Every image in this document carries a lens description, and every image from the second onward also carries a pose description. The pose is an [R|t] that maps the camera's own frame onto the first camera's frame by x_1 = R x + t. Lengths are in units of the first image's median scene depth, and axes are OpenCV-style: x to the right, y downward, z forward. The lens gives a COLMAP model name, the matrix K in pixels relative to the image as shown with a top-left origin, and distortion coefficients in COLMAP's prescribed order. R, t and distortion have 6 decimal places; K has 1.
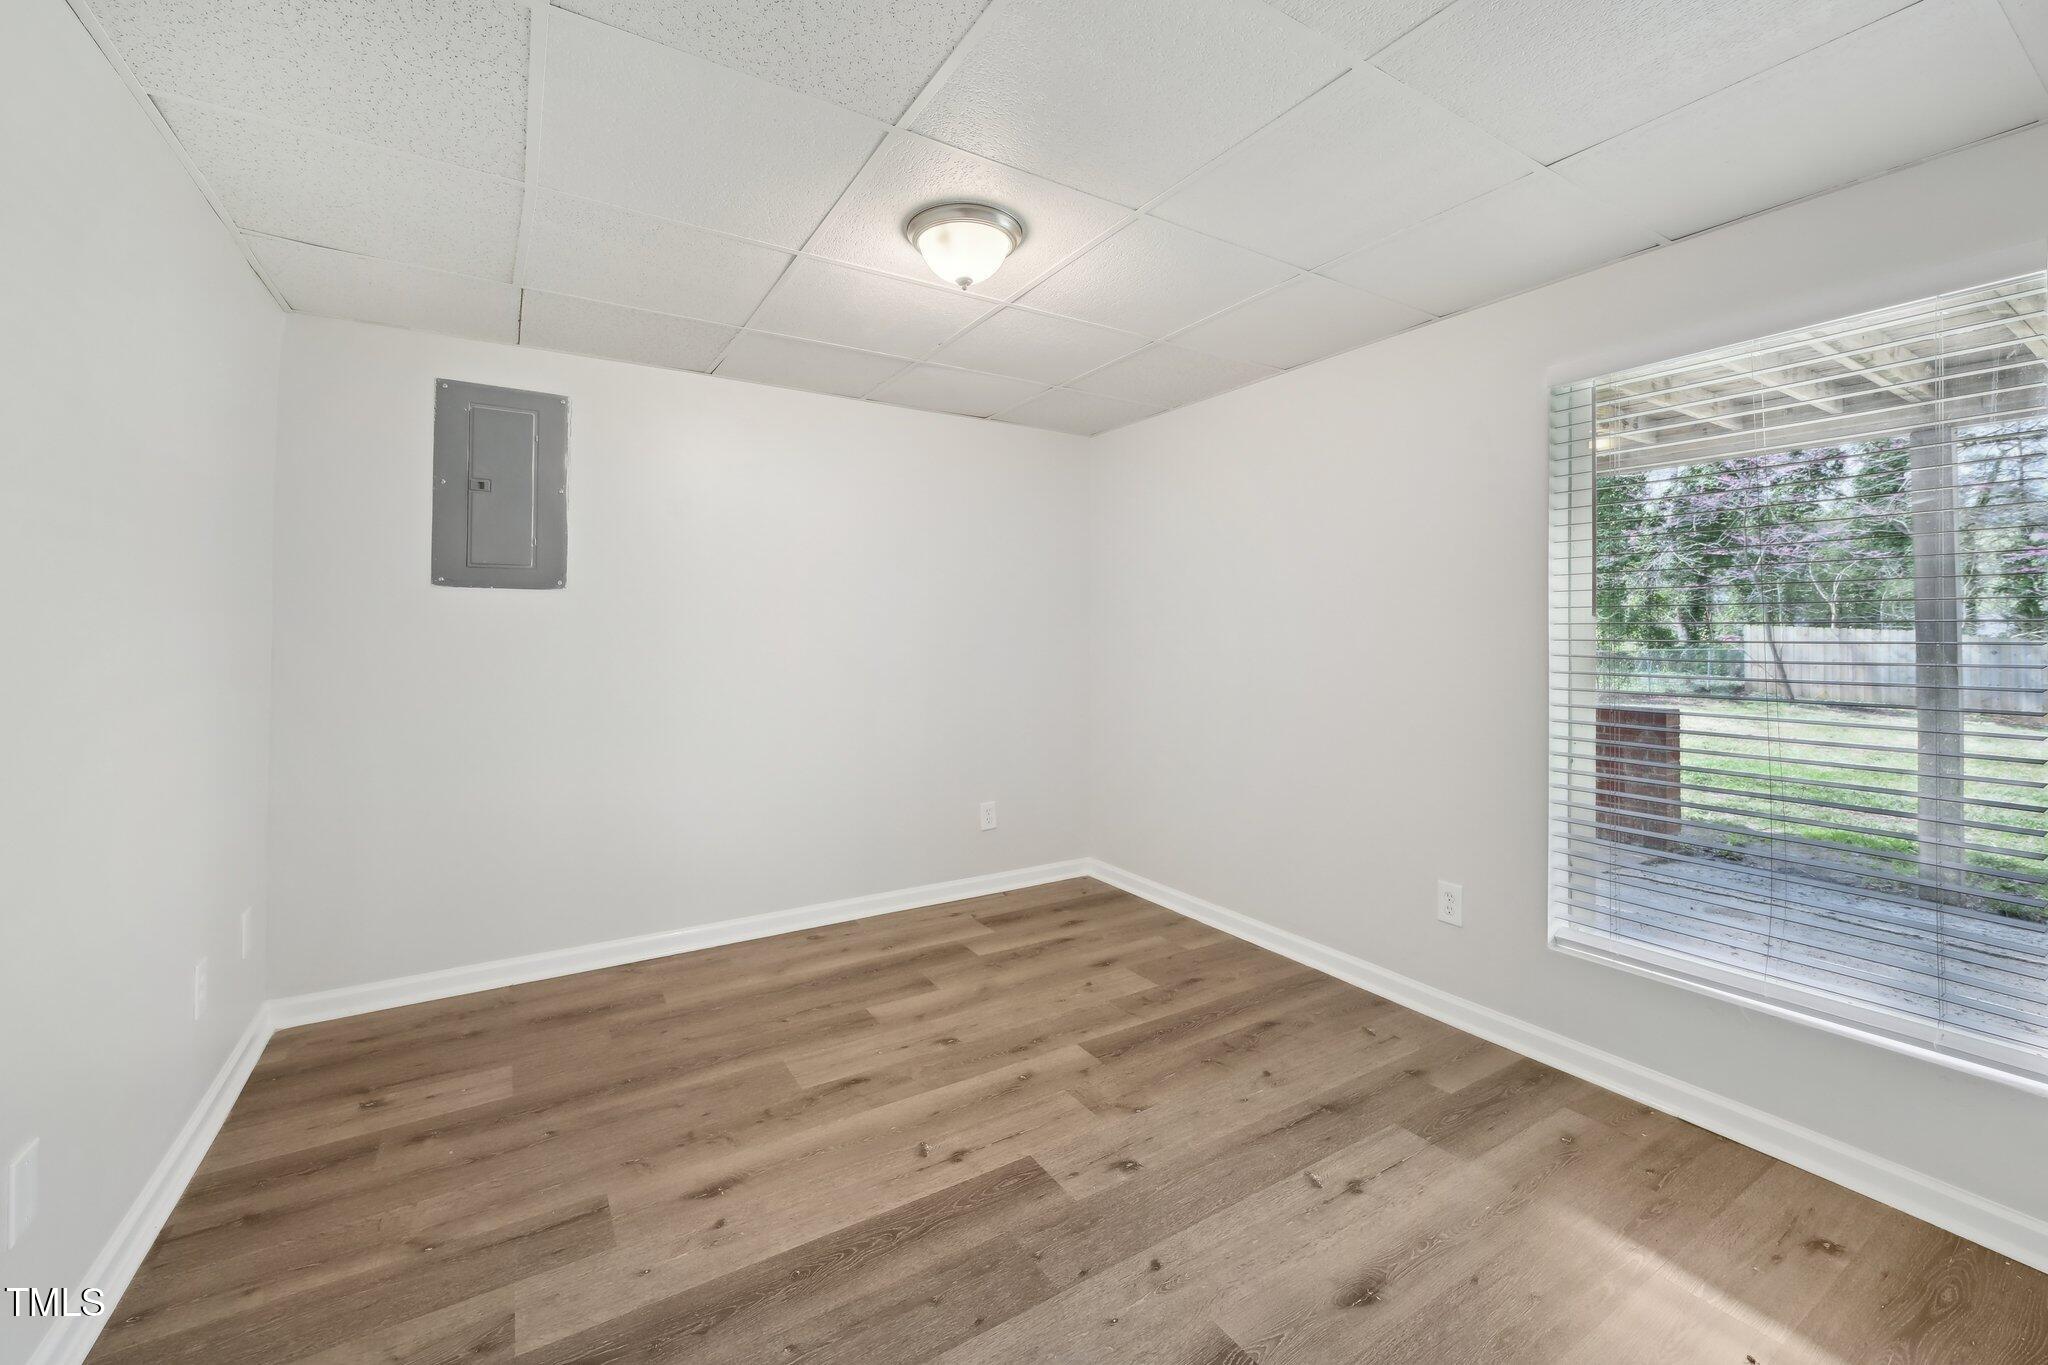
lens RADIAL K [[809.5, 0, 1033.1], [0, 809.5, 630.5], [0, 0, 1]] dist [0.002748, 0.000390]
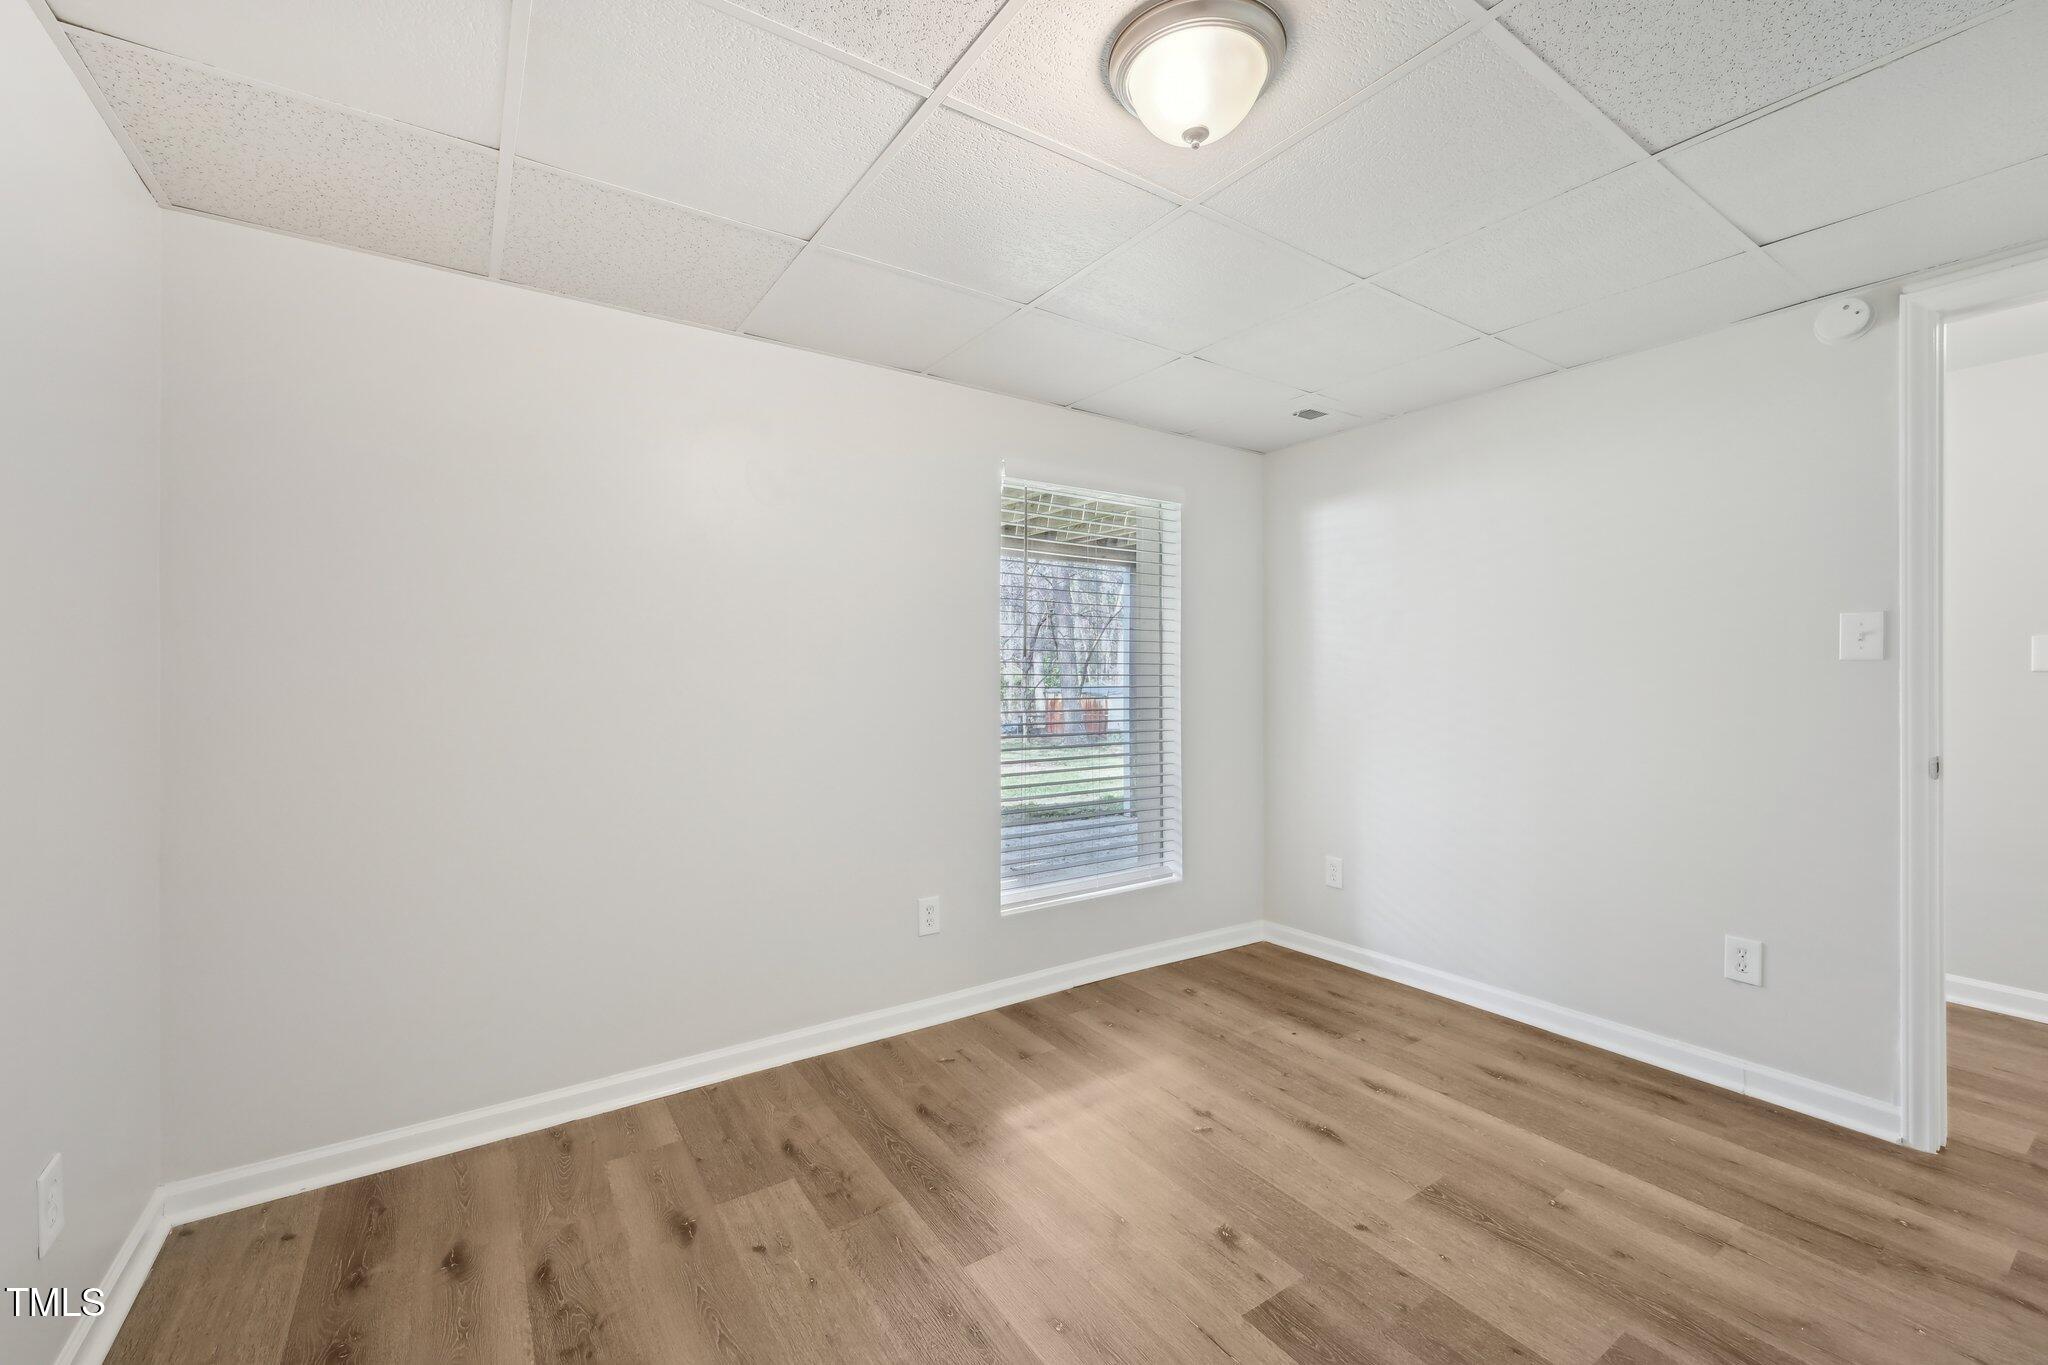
lens RADIAL K [[809.5, 0, 1028.2], [0, 809.5, 680.0], [0, 0, 1]] dist [0.002748, 0.000390]
pose [[-0.001115, -0.015580, 0.999878, -0.579883], [-0.009261, 0.999836, 0.015569, -0.000952], [-0.999956, -0.009242, -0.001259, 0.876377]]
